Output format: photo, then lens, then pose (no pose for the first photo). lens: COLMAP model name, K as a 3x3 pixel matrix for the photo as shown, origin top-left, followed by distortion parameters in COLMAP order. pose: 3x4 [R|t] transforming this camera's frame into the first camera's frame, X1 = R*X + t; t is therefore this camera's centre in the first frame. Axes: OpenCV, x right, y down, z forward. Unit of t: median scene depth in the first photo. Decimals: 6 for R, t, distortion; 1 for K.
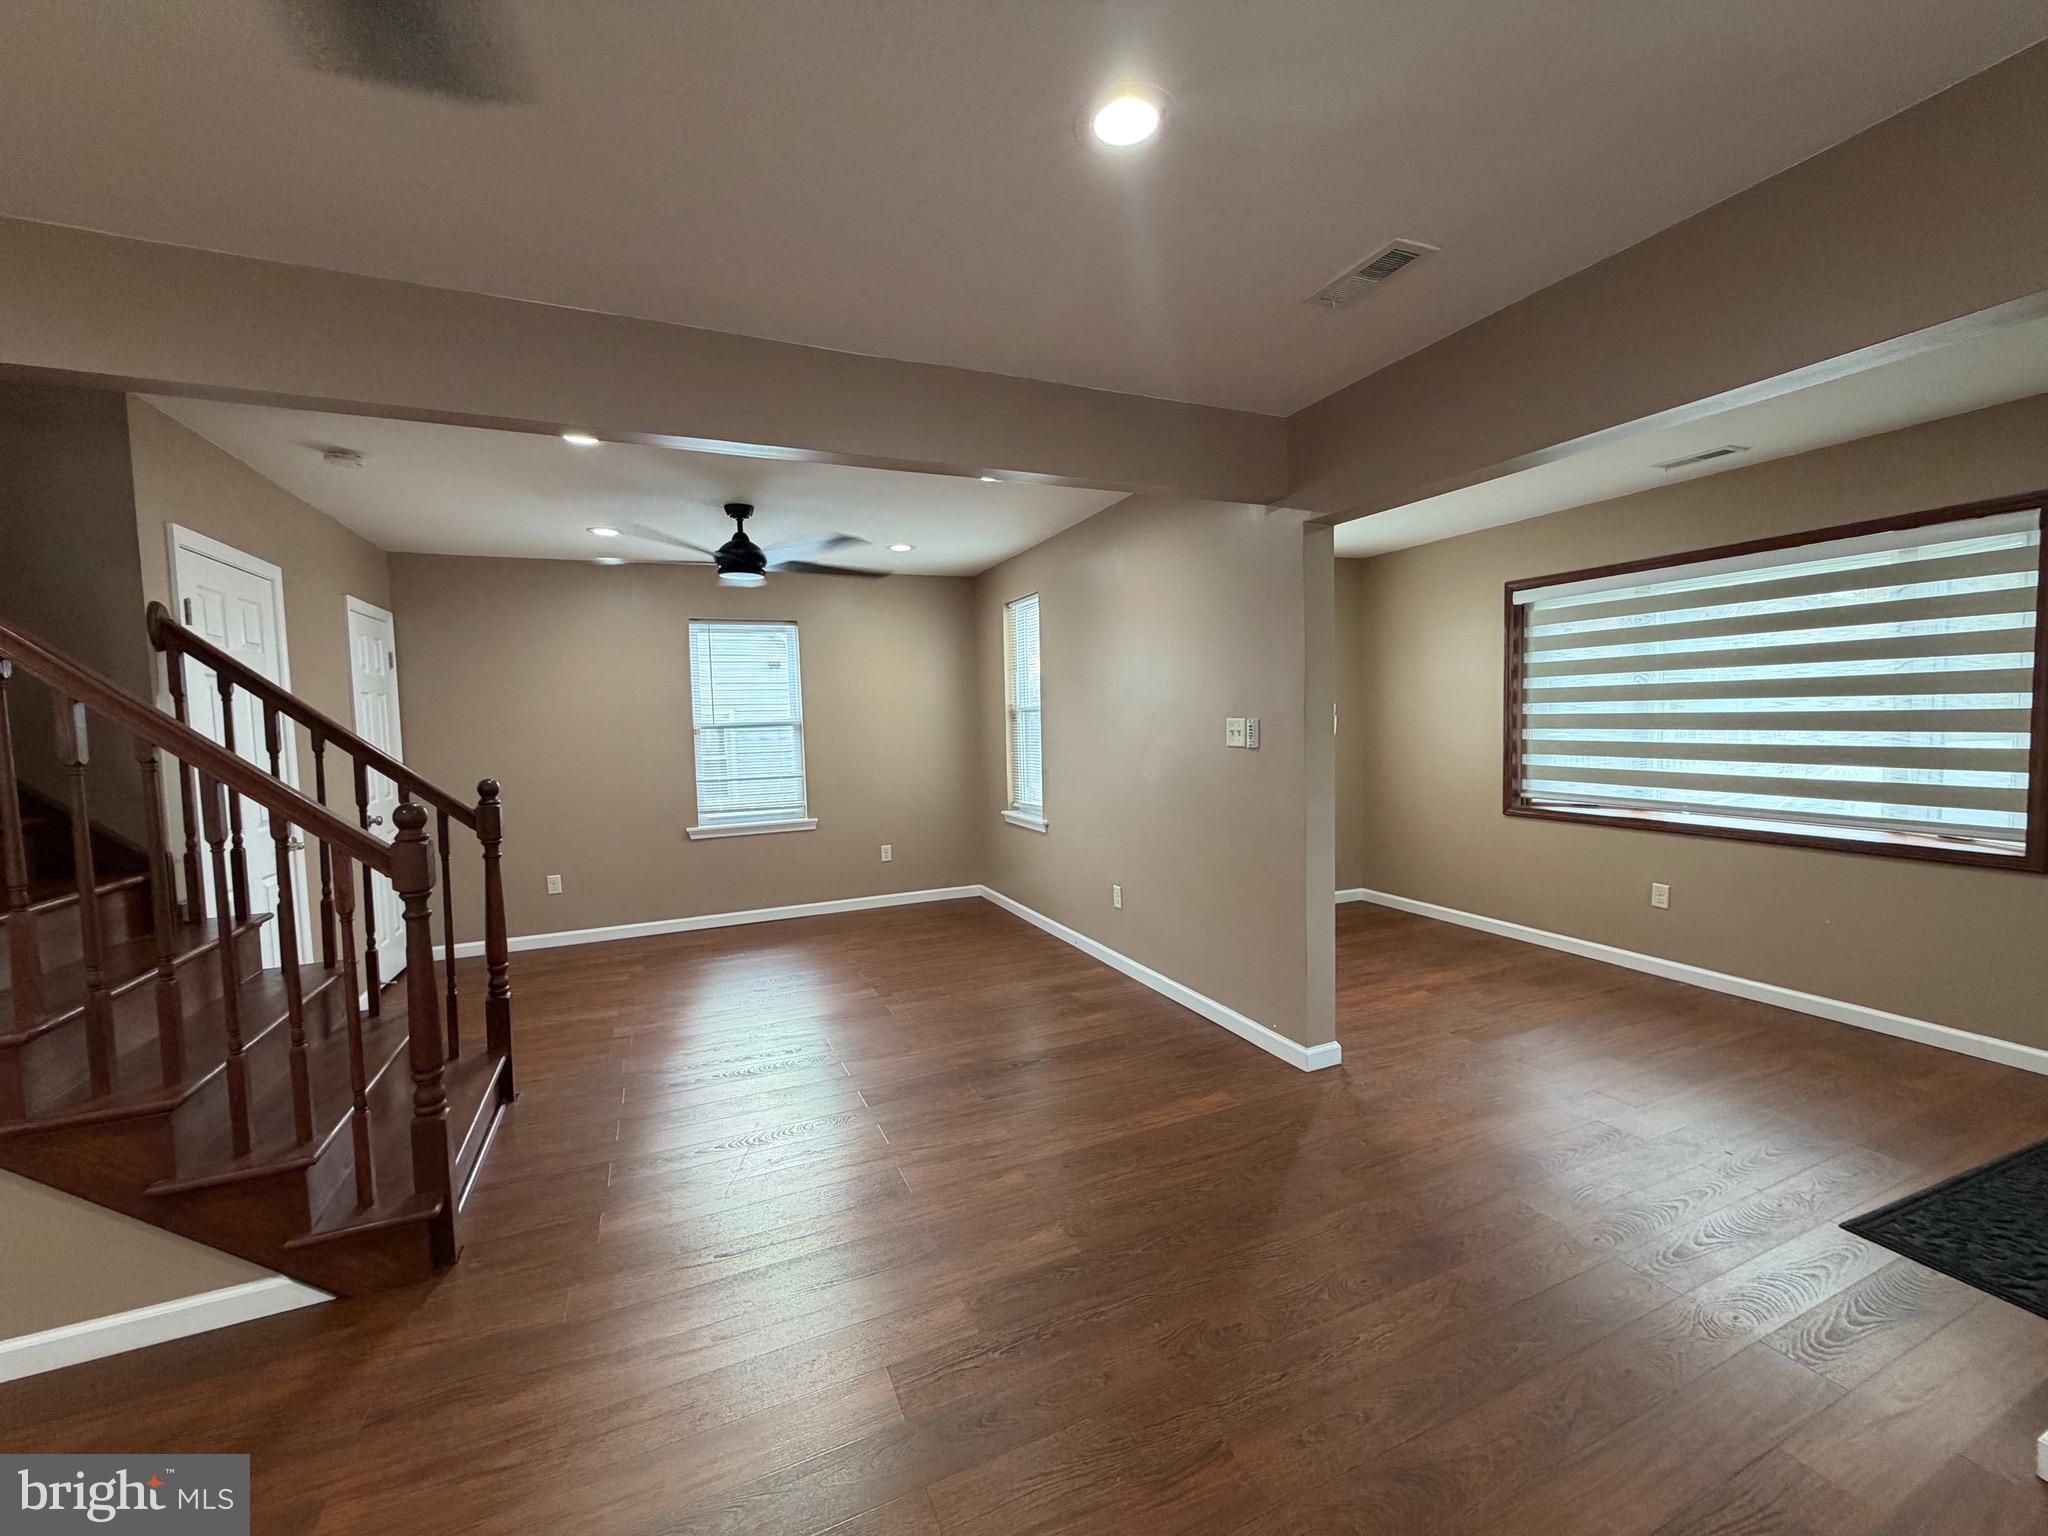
lens RADIAL K [[813.3, 0, 1020.1], [0, 813.3, 767.0], [0, 0, 1]] dist [0.000382, -0.000051]
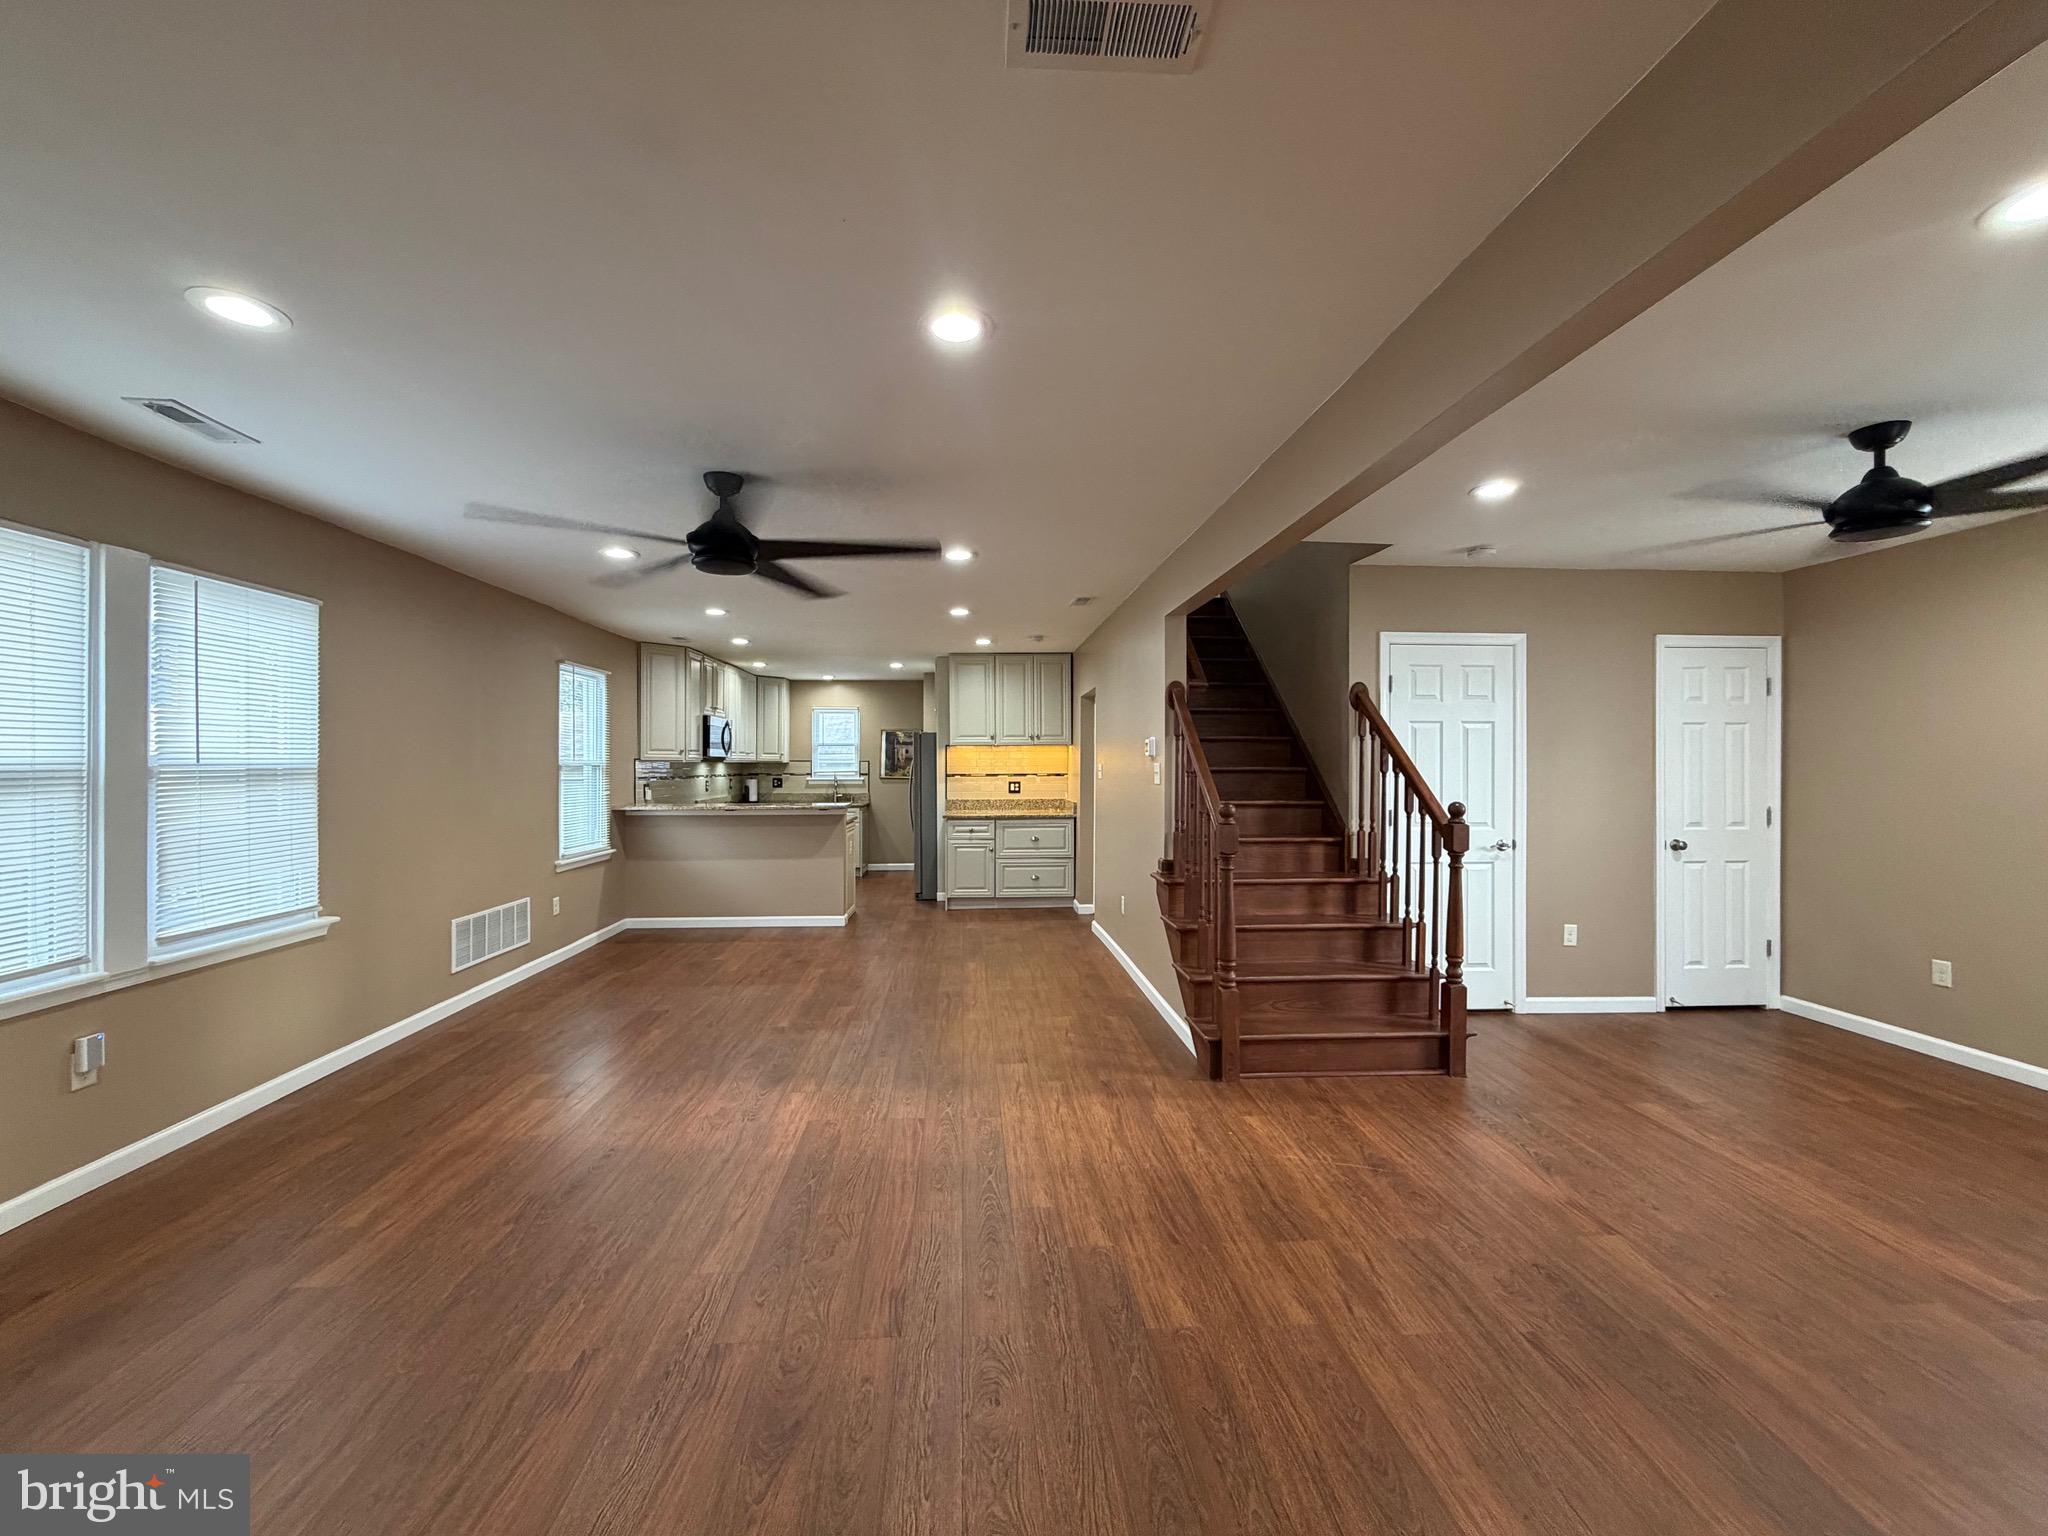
lens RADIAL K [[813.3, 0, 1020.1], [0, 813.3, 767.0], [0, 0, 1]] dist [0.000382, -0.000051]
pose [[-0.339359, 0.027618, -0.940251, 0.826042], [-0.048860, 0.997702, 0.046940, -0.073389], [0.939387, 0.061871, -0.337230, 0.948575]]
